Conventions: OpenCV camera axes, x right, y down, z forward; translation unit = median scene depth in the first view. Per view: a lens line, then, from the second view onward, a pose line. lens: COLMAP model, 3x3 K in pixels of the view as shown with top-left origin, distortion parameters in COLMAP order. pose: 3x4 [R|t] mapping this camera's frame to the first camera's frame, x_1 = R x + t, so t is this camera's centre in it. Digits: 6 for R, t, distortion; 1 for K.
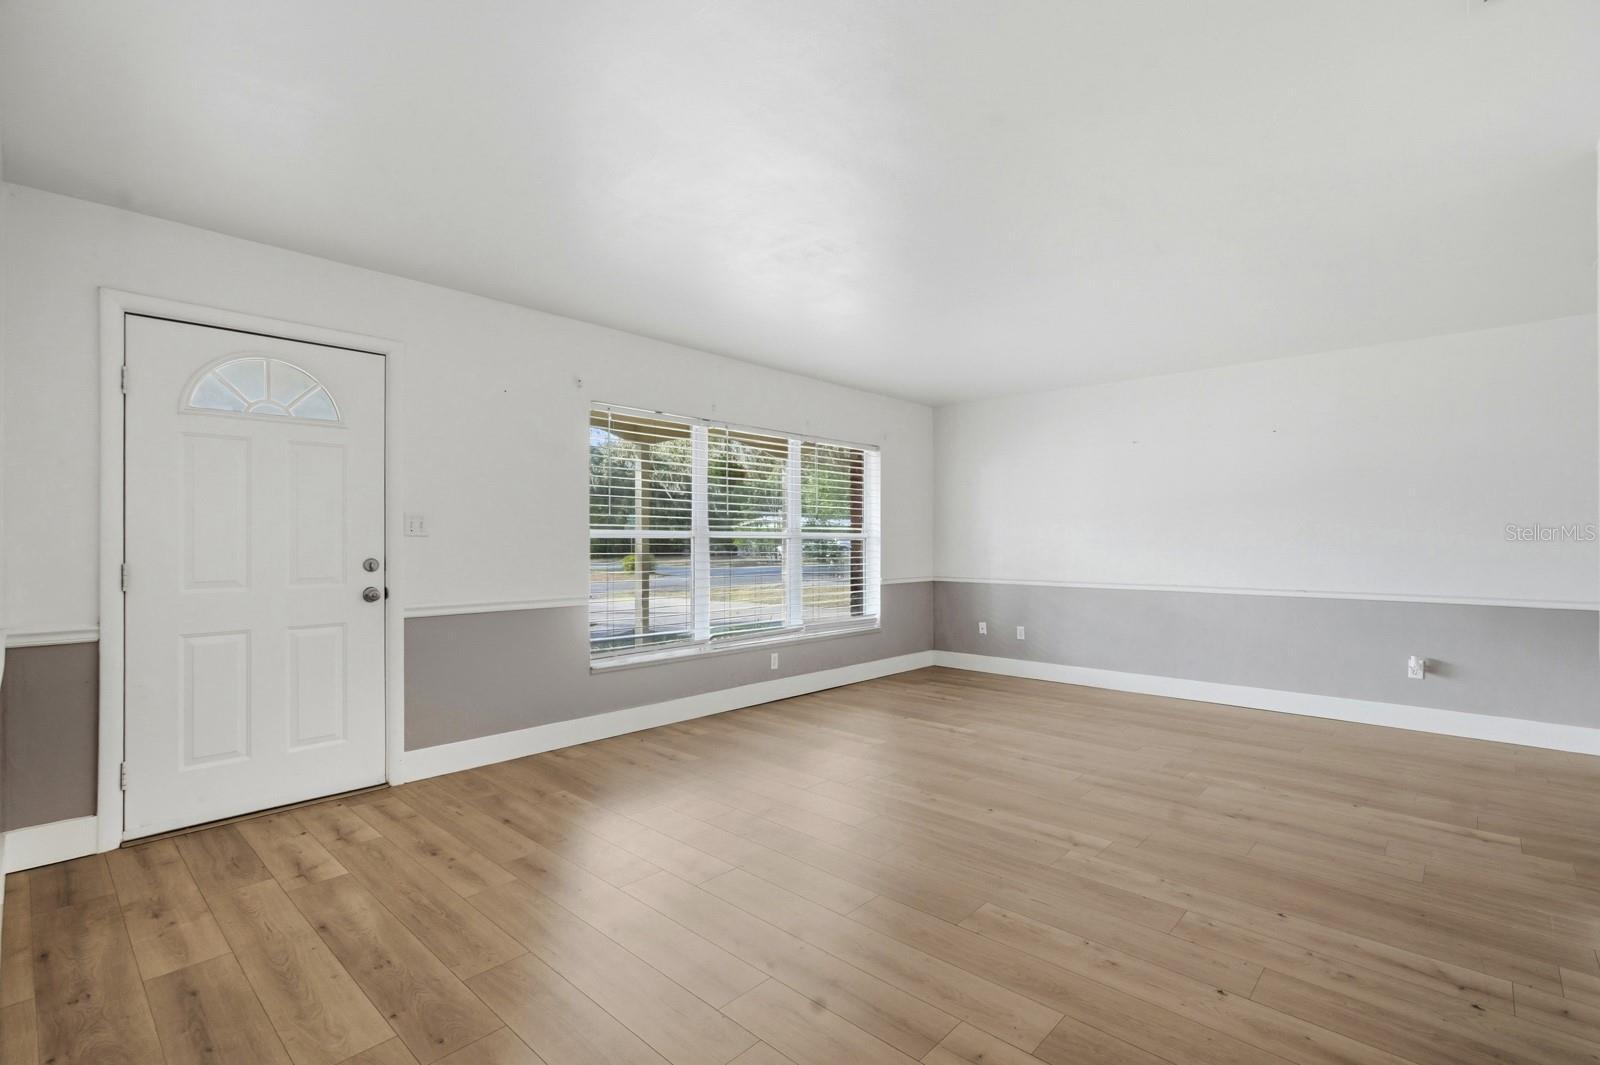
lens RADIAL K [[729.9, 0, 802.8], [0, 729.9, 537.5], [0, 0, 1]] dist [0.001499, 0.000175]
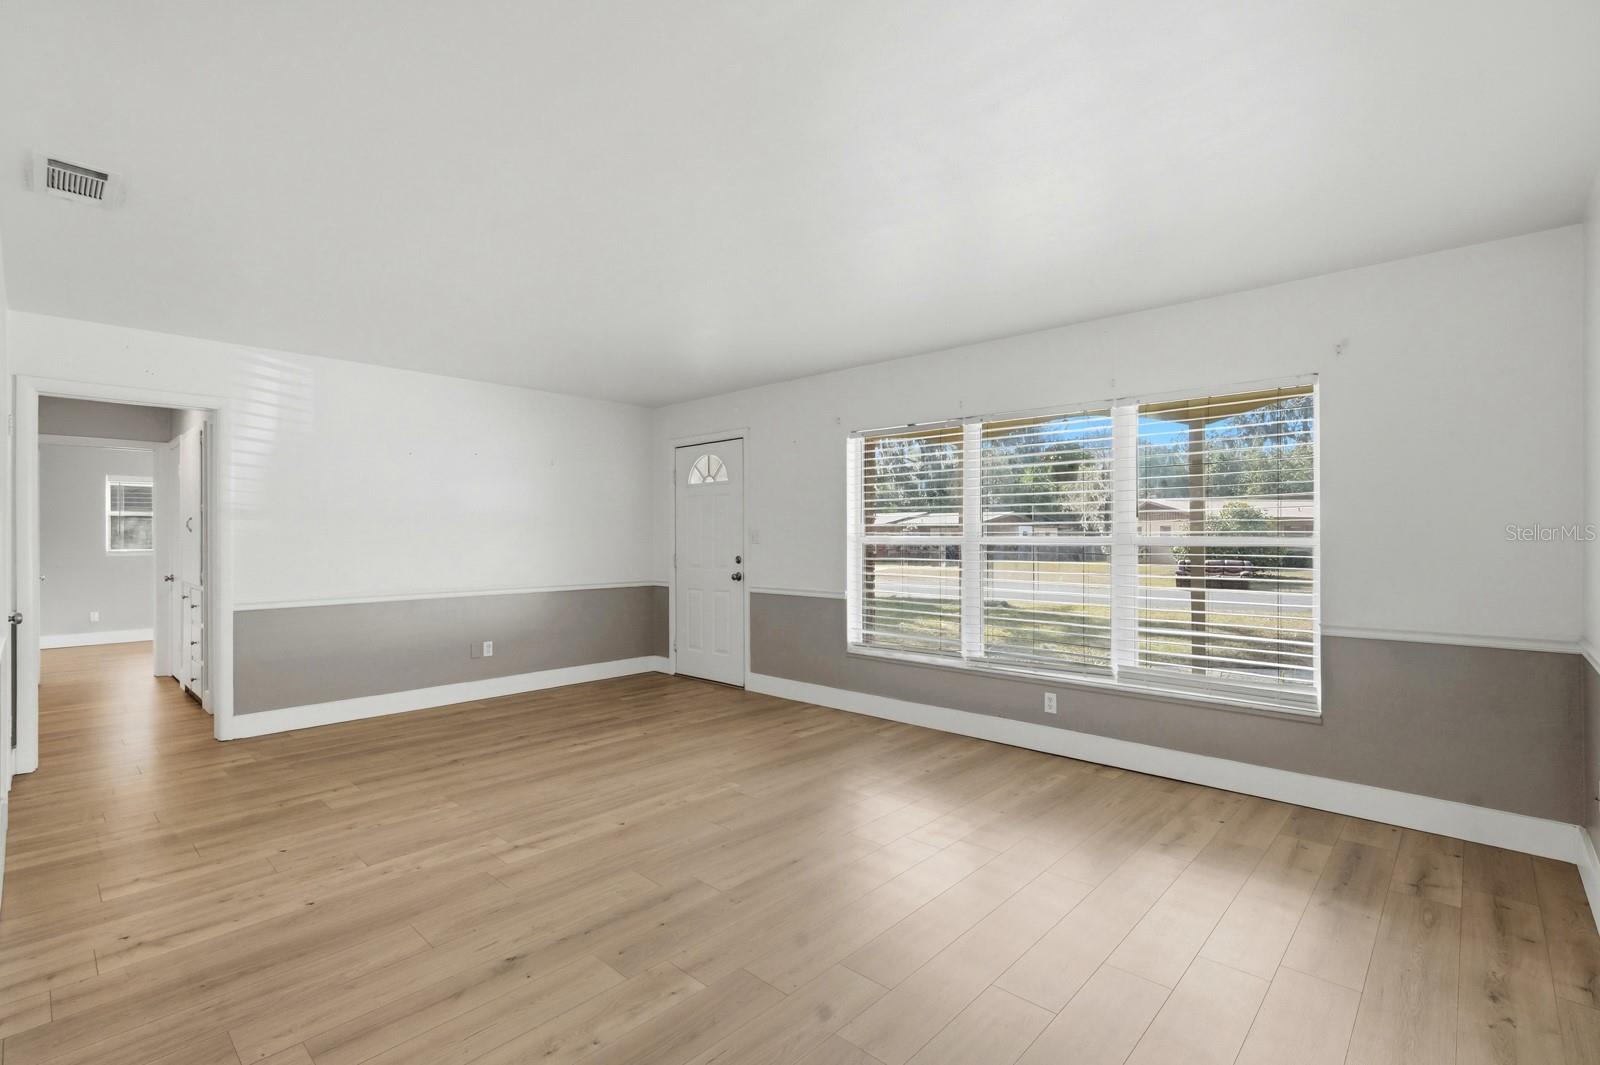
lens RADIAL K [[729.9, 0, 801.6], [0, 729.9, 536.1], [0, 0, 1]] dist [0.001499, 0.000175]
pose [[-0.008729, -0.002685, -0.999958, 1.161932], [0.009056, 0.999955, -0.002764, -0.012313], [0.999921, -0.009080, -0.008704, 1.167839]]
